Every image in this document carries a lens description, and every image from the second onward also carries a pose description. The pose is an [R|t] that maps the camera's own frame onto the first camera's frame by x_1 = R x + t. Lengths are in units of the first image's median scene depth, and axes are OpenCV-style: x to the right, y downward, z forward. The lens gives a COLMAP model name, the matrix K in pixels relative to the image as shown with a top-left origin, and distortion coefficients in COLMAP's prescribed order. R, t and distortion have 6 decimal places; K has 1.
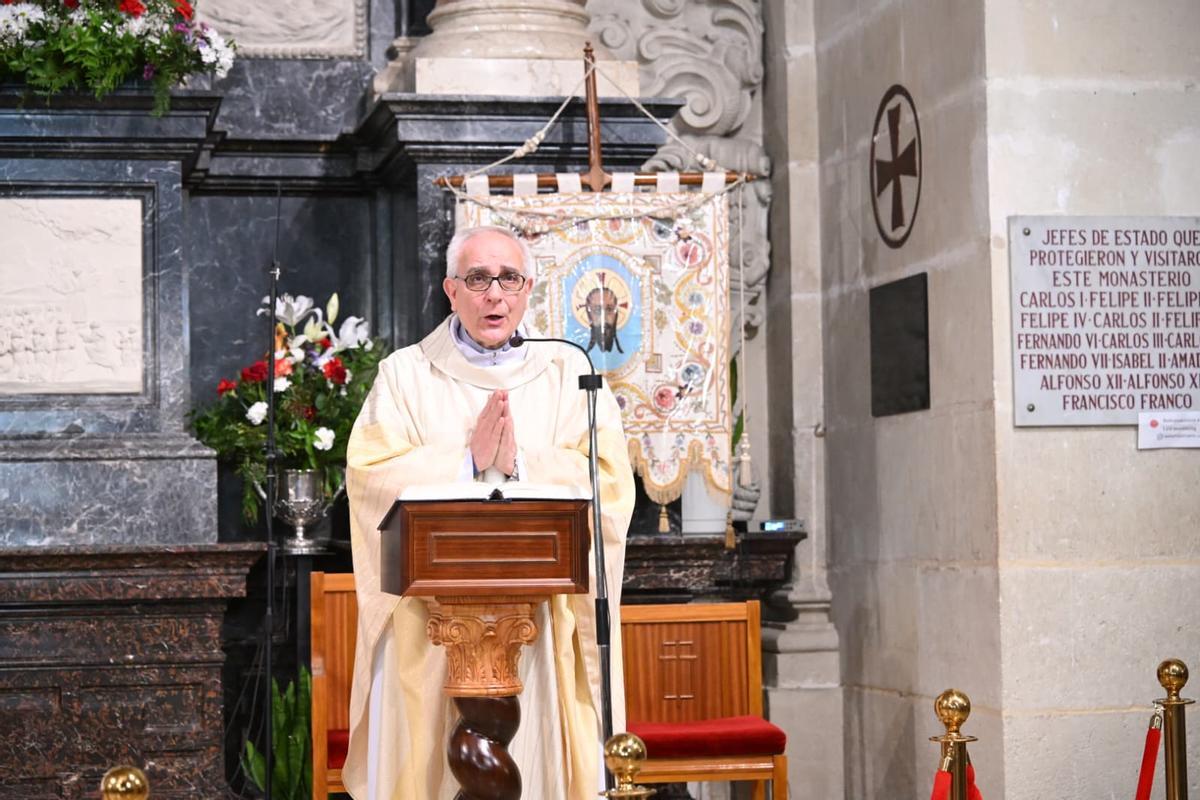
lens RADIAL K [[2591.1, 0, 602.6], [0, 2591.1, 397.9], [0, 0, 1]] dist [-0.008202, 0.000000]
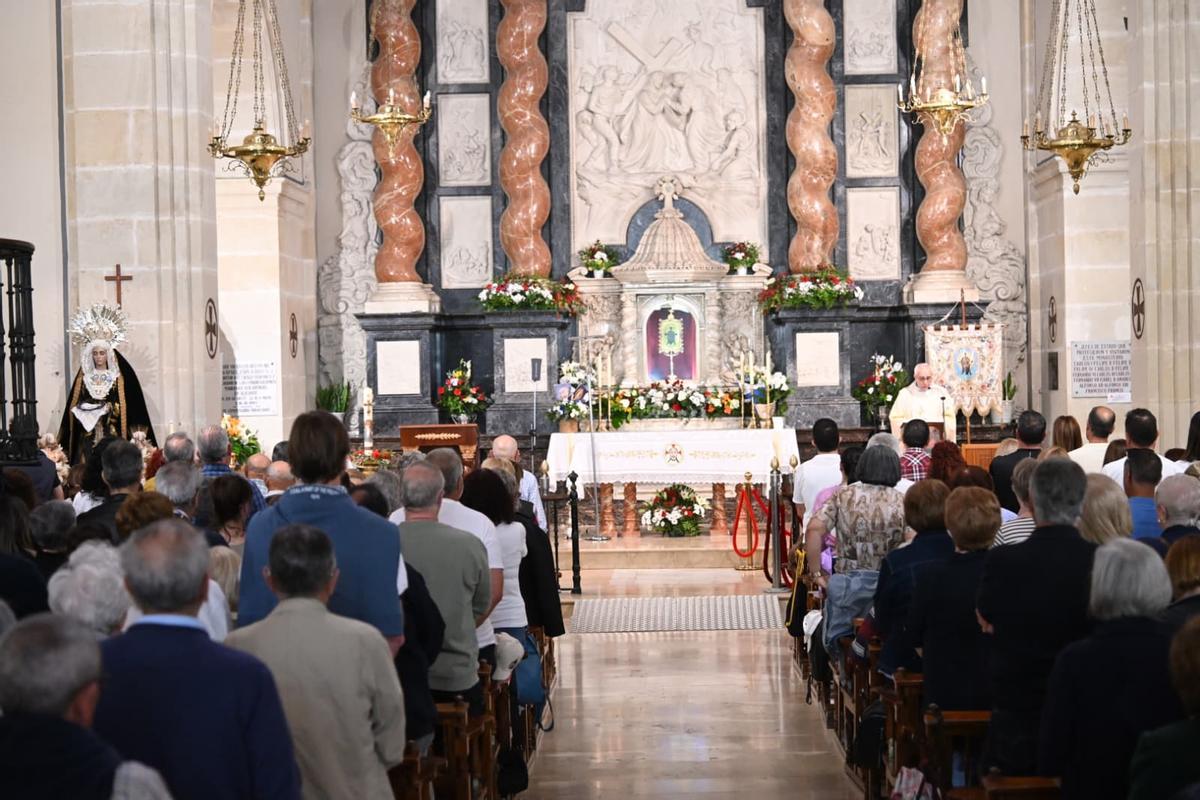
lens RADIAL K [[2591.1, 0, 589.2], [0, 2591.1, 394.2], [0, 0, 1]] dist [-0.008202, 0.000000]
pose [[0.975354, 0.000930, -0.220642, 0.284100], [0.011750, 0.998353, 0.056150, -0.198976], [0.220331, -0.057359, 0.973737, -2.631996]]
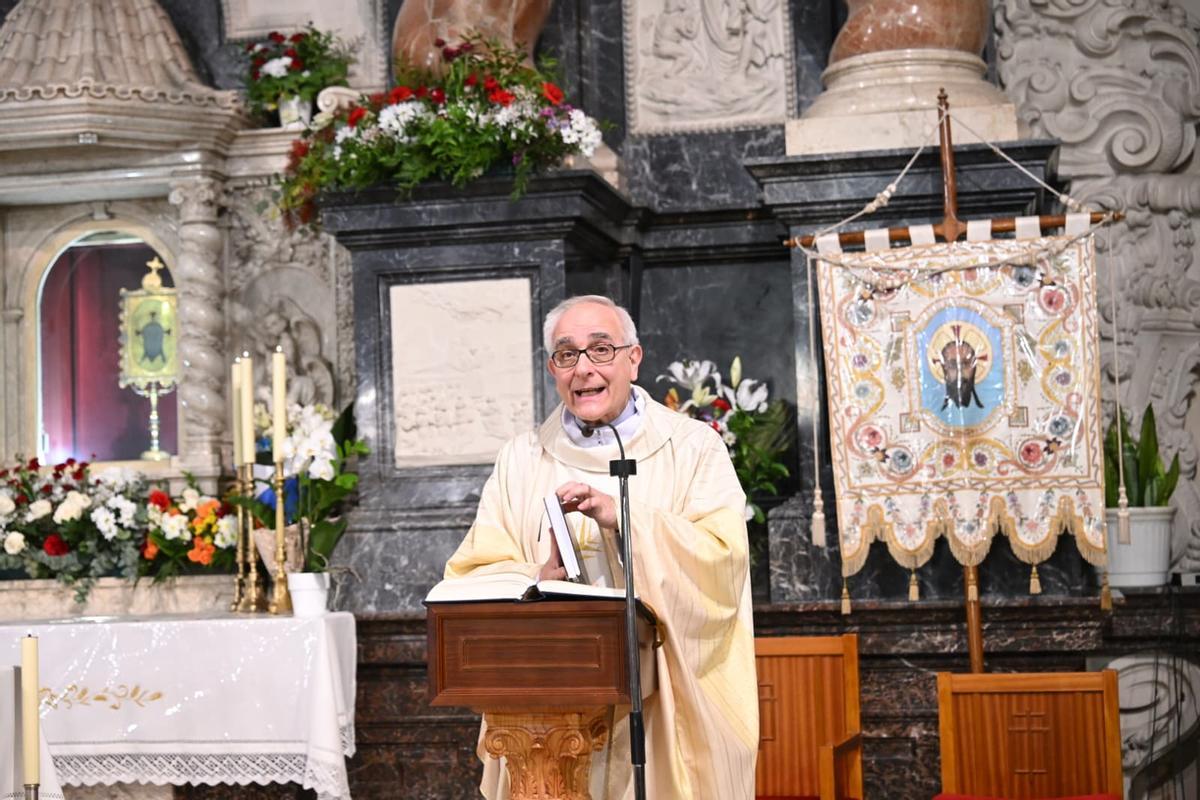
lens RADIAL K [[2118.1, 0, 599.8], [0, 2118.1, 406.9], [0, 0, 1]] dist [0.002577, 0.000000]
pose [[0.918598, -0.036465, -0.393507, 0.186050], [0.033819, 0.999335, -0.013660, -0.011612], [0.393743, -0.000760, 0.919220, 0.219883]]
